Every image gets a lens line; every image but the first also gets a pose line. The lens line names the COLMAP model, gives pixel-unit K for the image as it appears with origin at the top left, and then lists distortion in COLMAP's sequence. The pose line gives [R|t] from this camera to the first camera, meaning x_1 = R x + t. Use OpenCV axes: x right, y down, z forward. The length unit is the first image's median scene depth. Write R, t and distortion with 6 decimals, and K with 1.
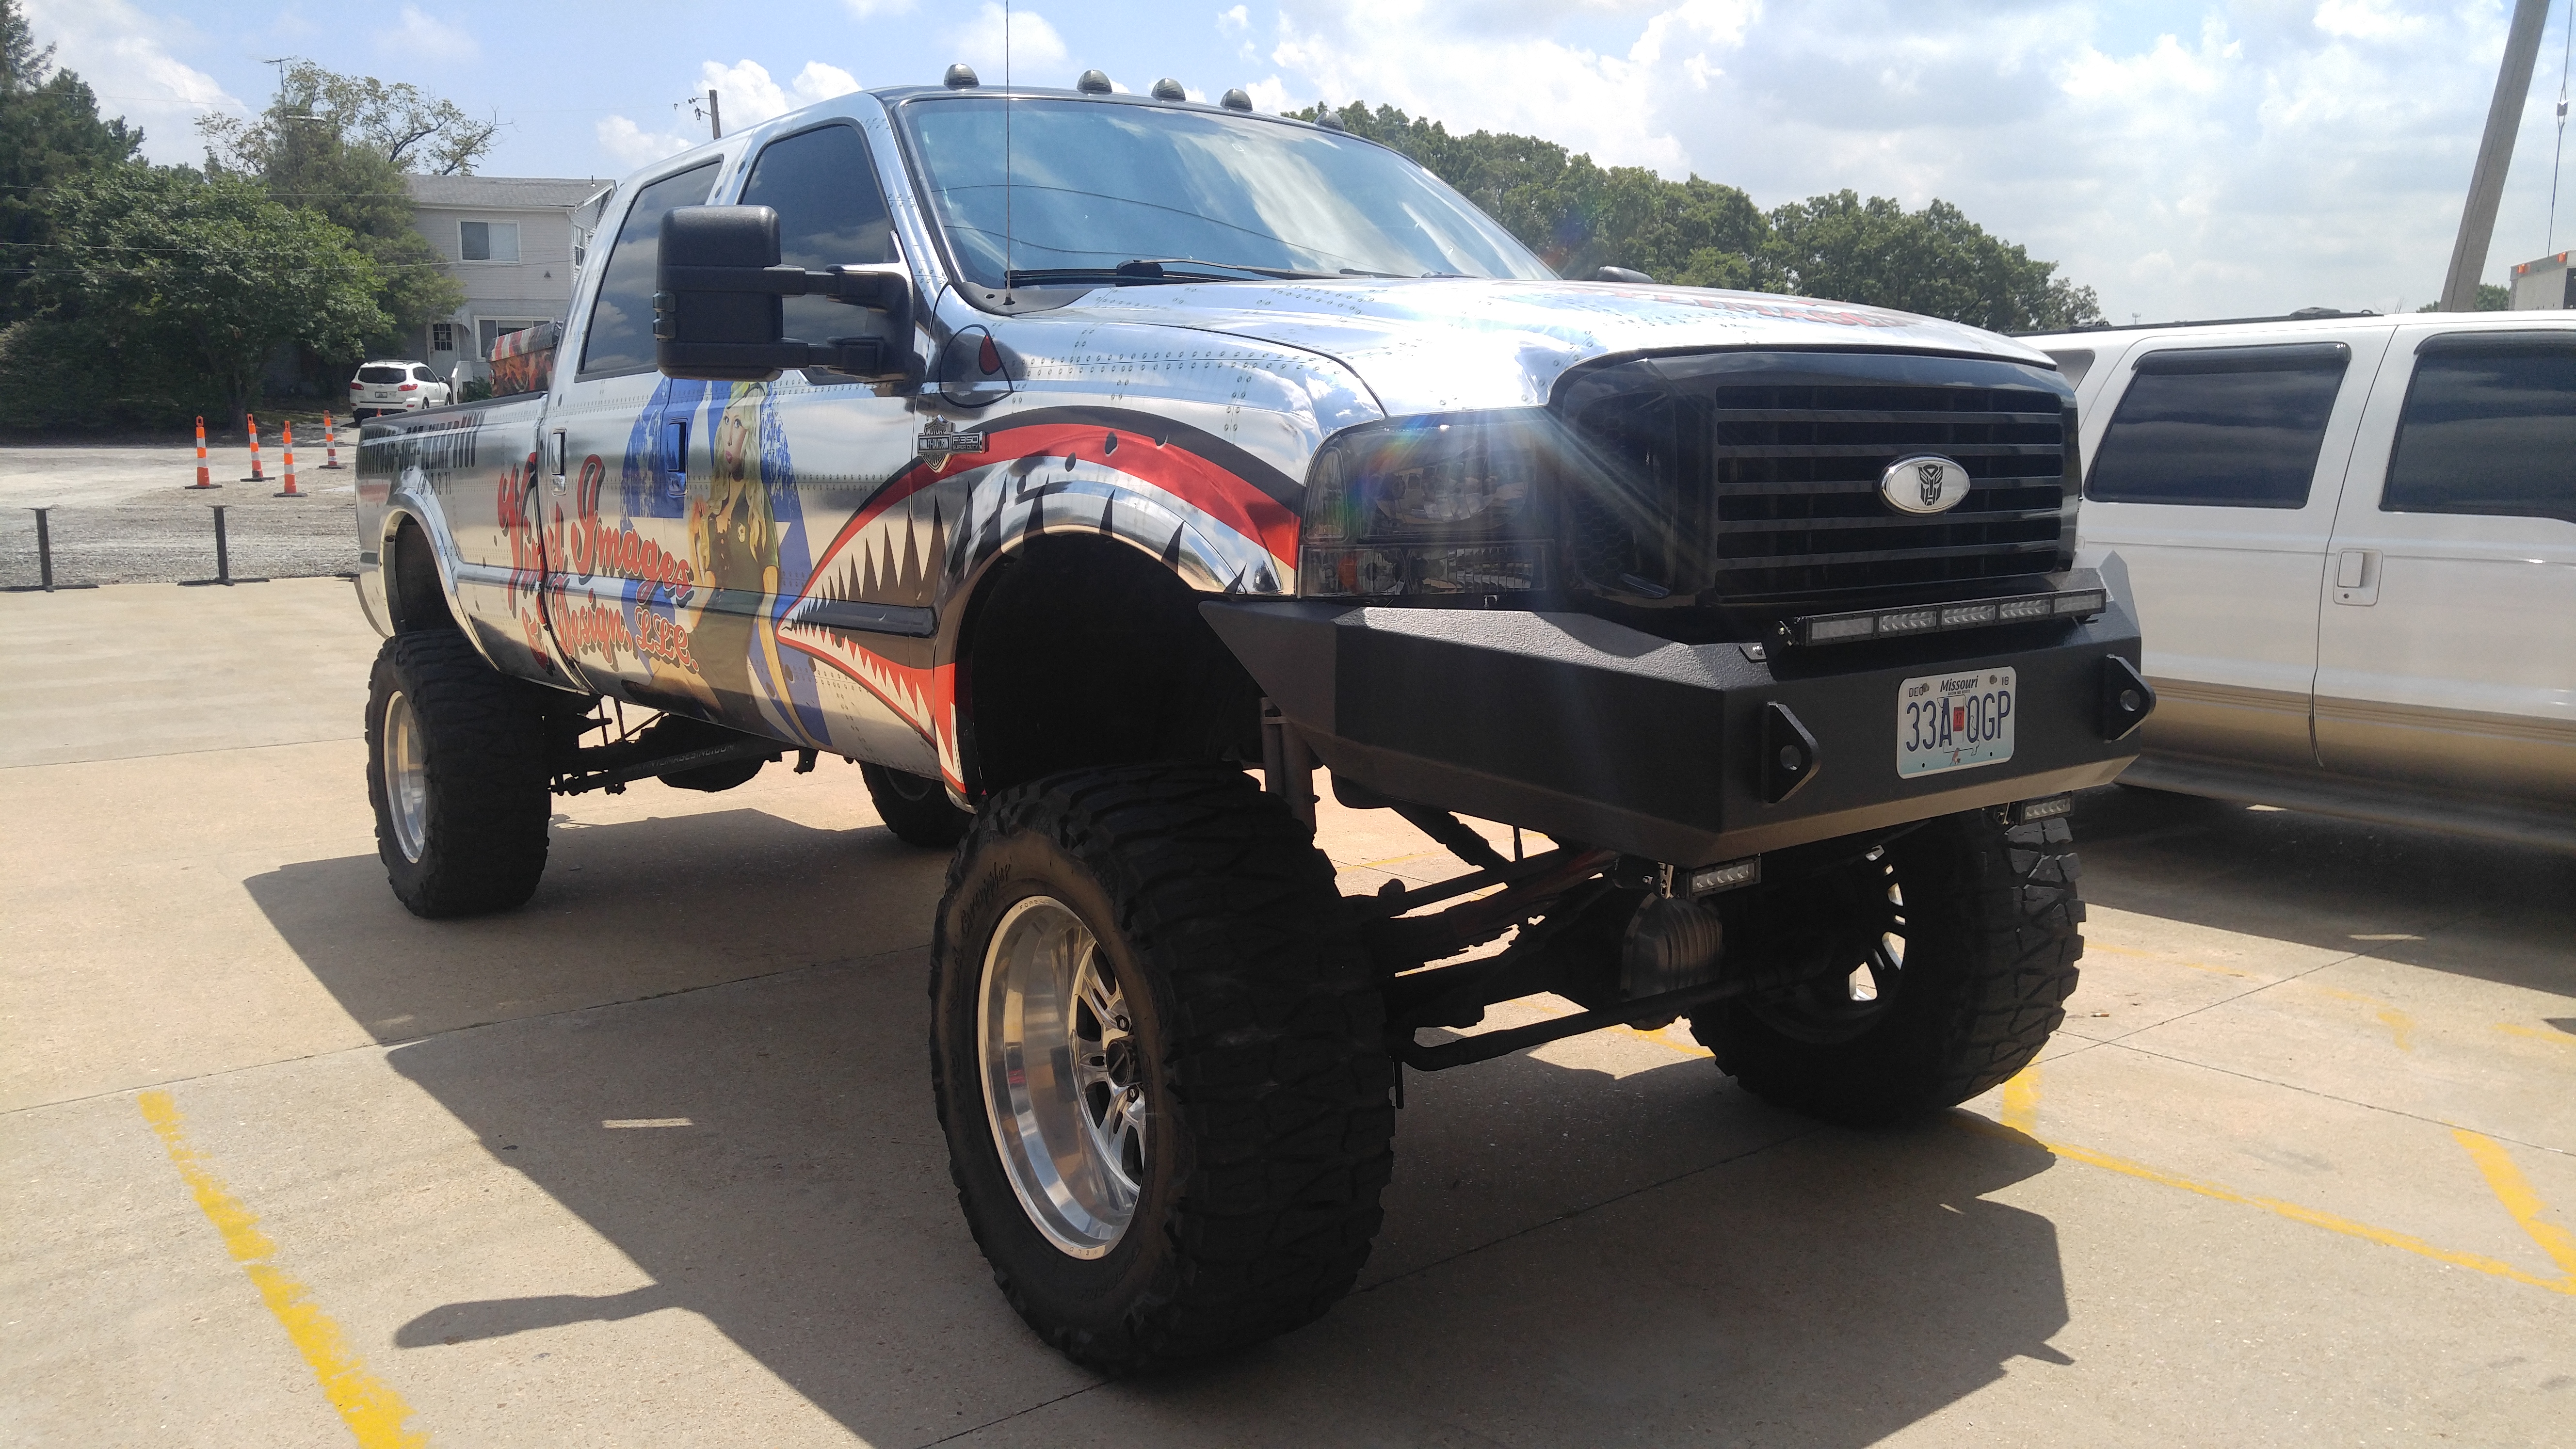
lens RADIAL K [[1919.2, 0, 1279.0], [0, 1919.2, 811.4], [0, 0, 1]] dist [0.023919, -0.007028]
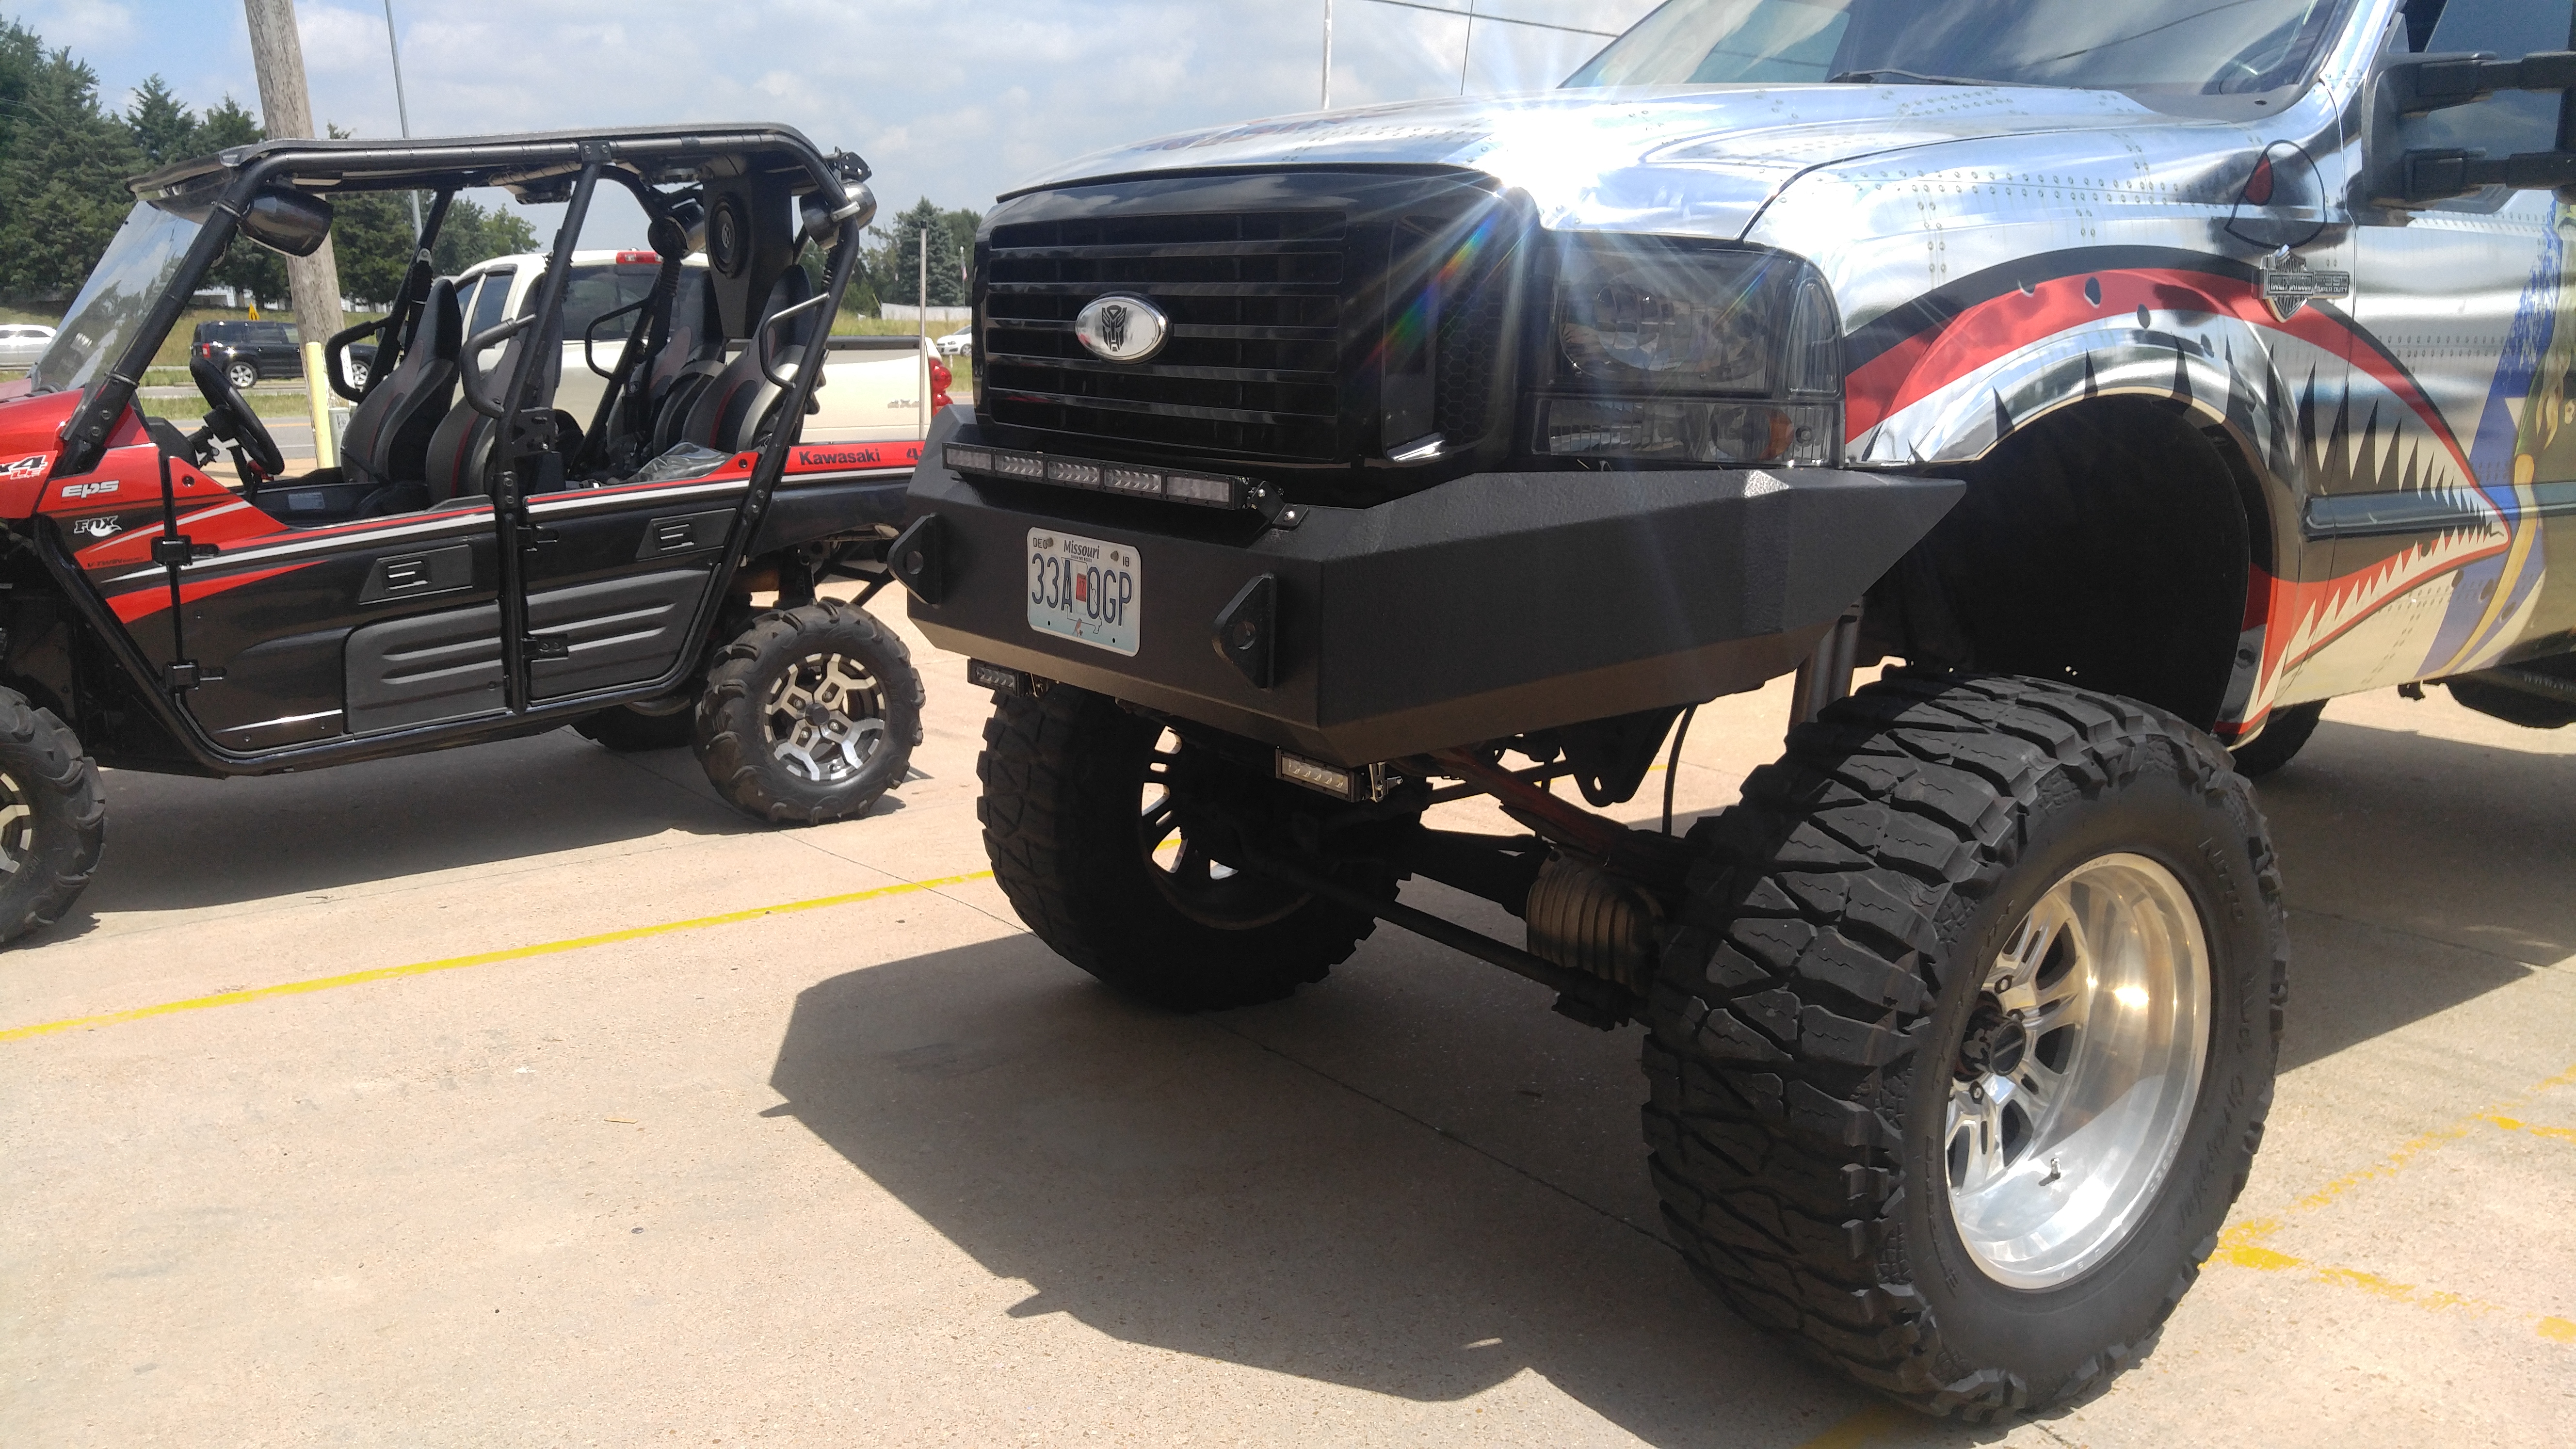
lens RADIAL K [[1919.2, 0, 1279.0], [0, 1919.2, 811.4], [0, 0, 1]] dist [0.023919, -0.007028]
pose [[0.010262, 0.265081, -0.964171, 1.248006], [-0.194754, 0.946287, 0.258091, -0.198974], [0.980799, 0.185127, 0.061336, 1.041113]]
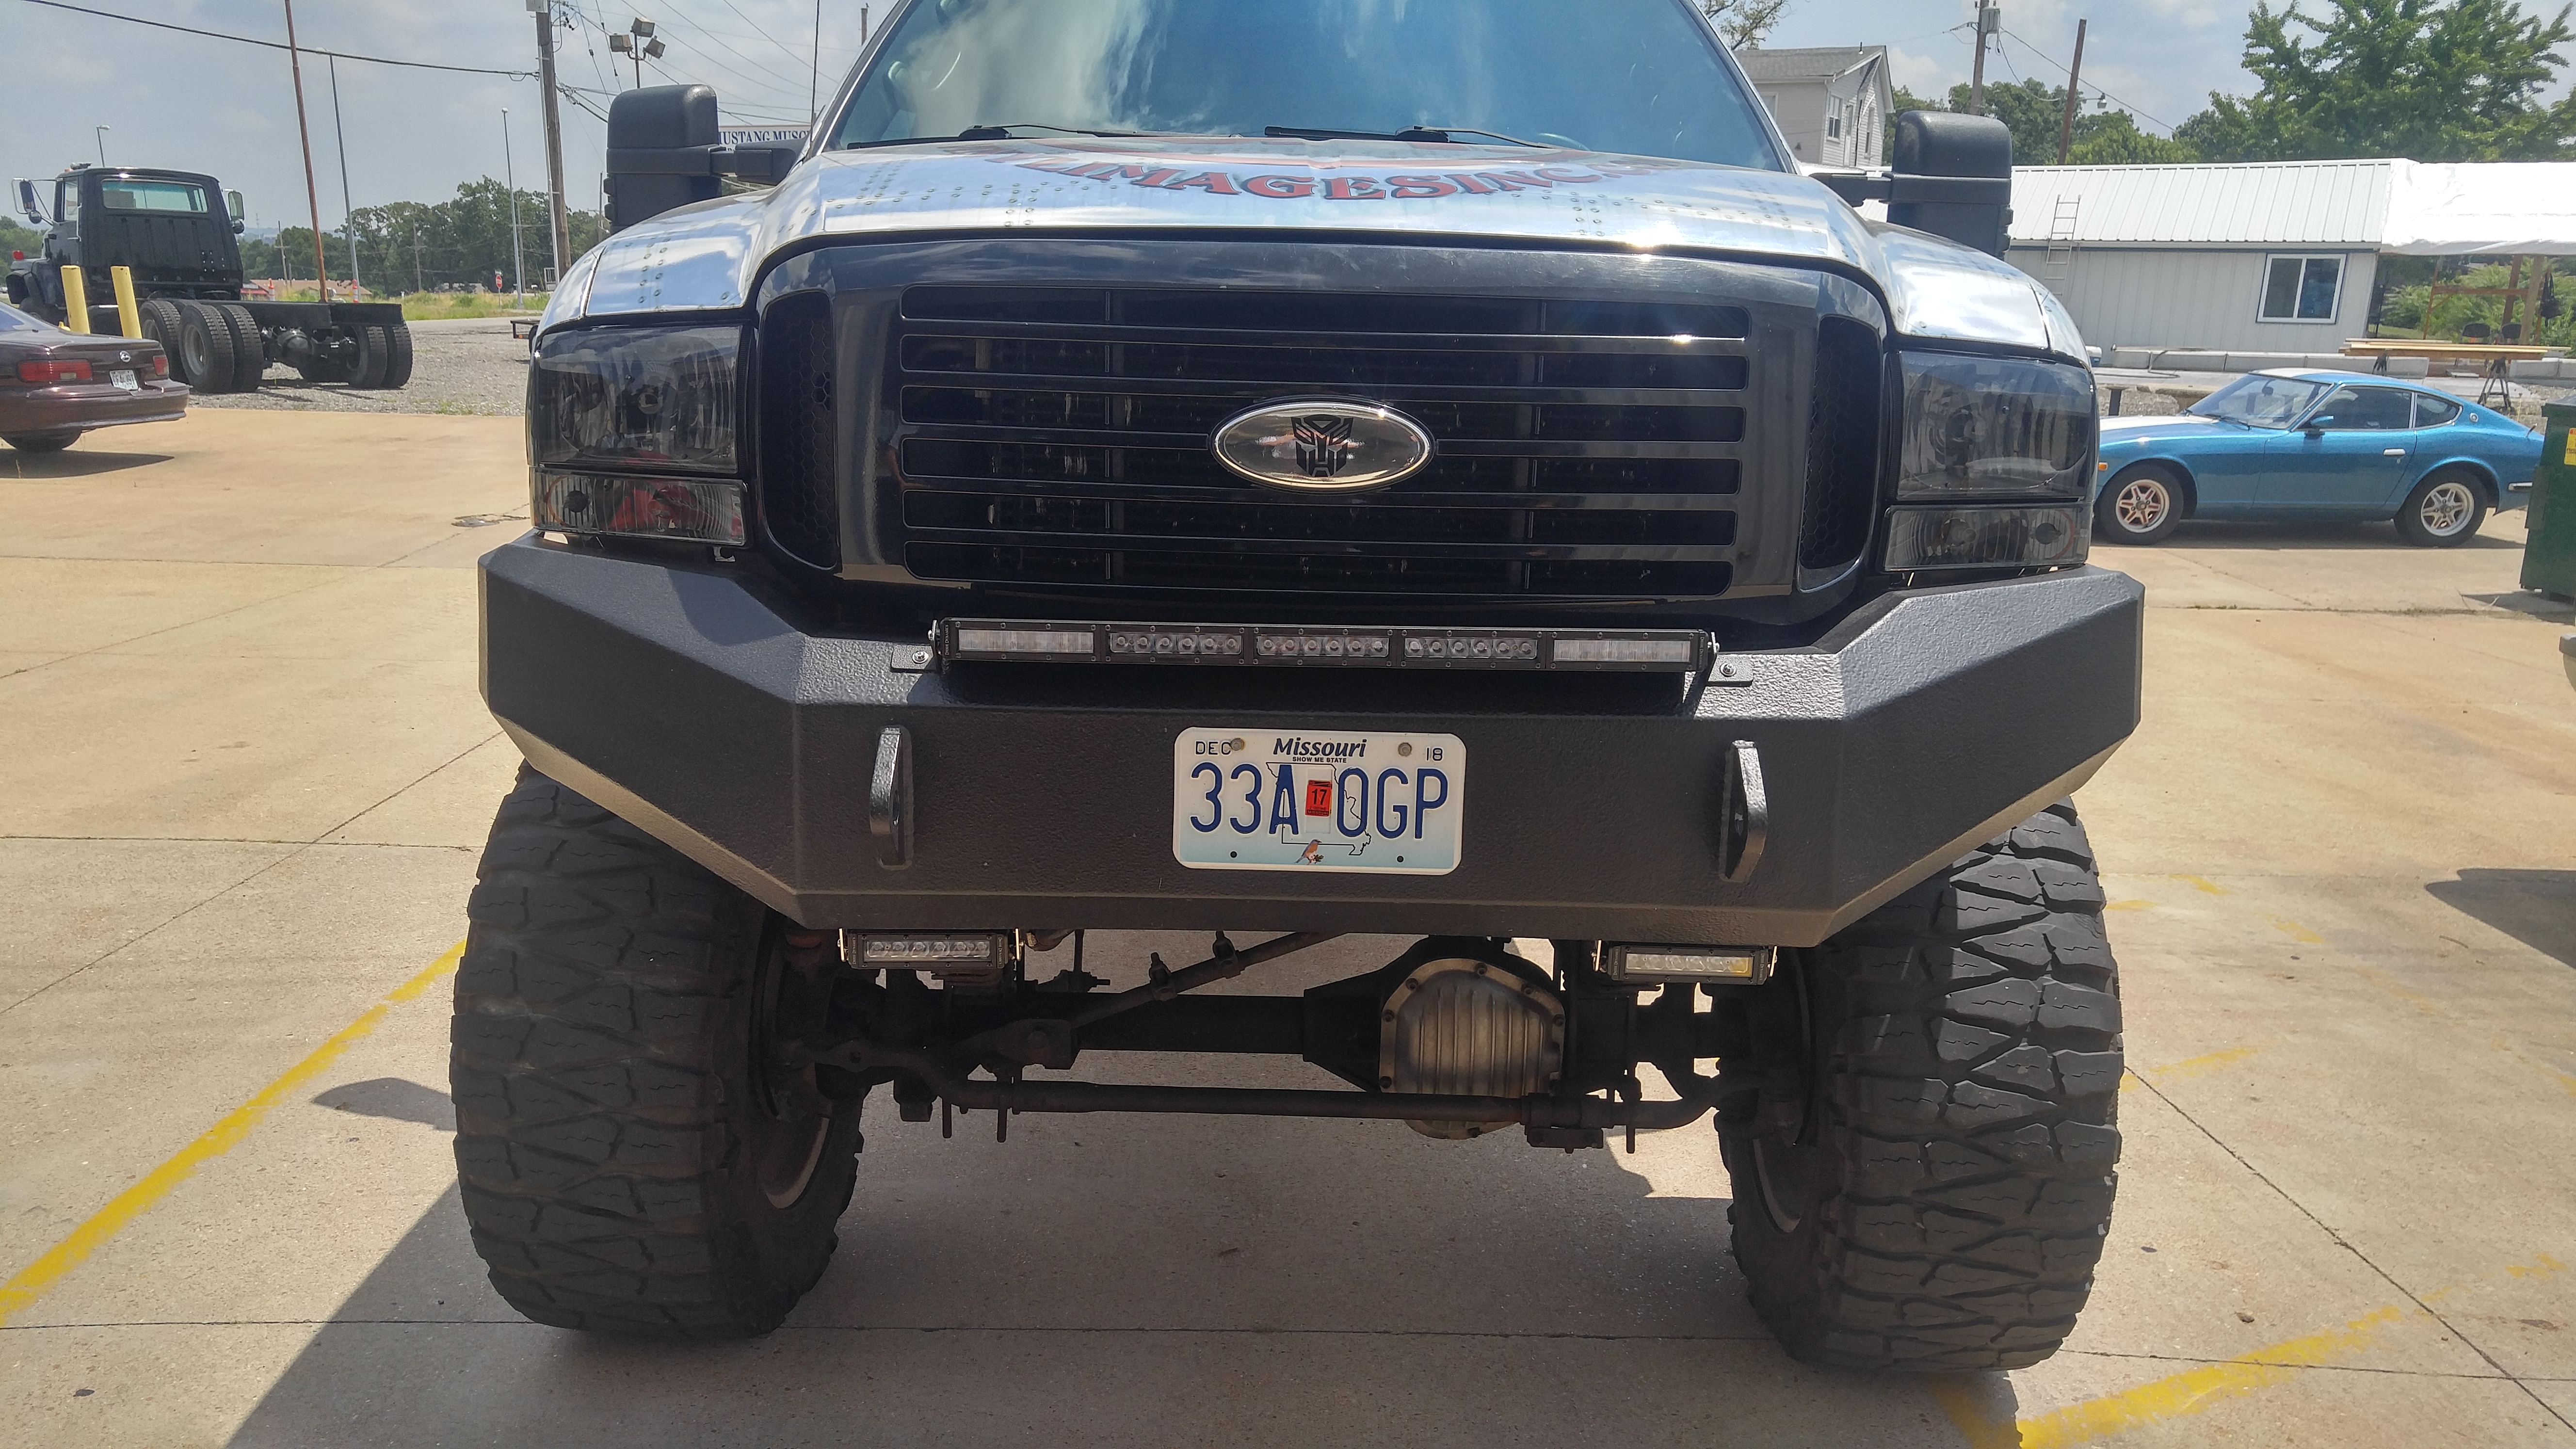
lens RADIAL K [[1919.2, 0, 1279.0], [0, 1919.2, 811.4], [0, 0, 1]] dist [0.023919, -0.007028]
pose [[0.799455, 0.177008, -0.574055, 0.717820], [-0.141222, 0.984200, 0.106802, -0.111625], [0.583890, -0.004314, 0.811821, 0.440407]]
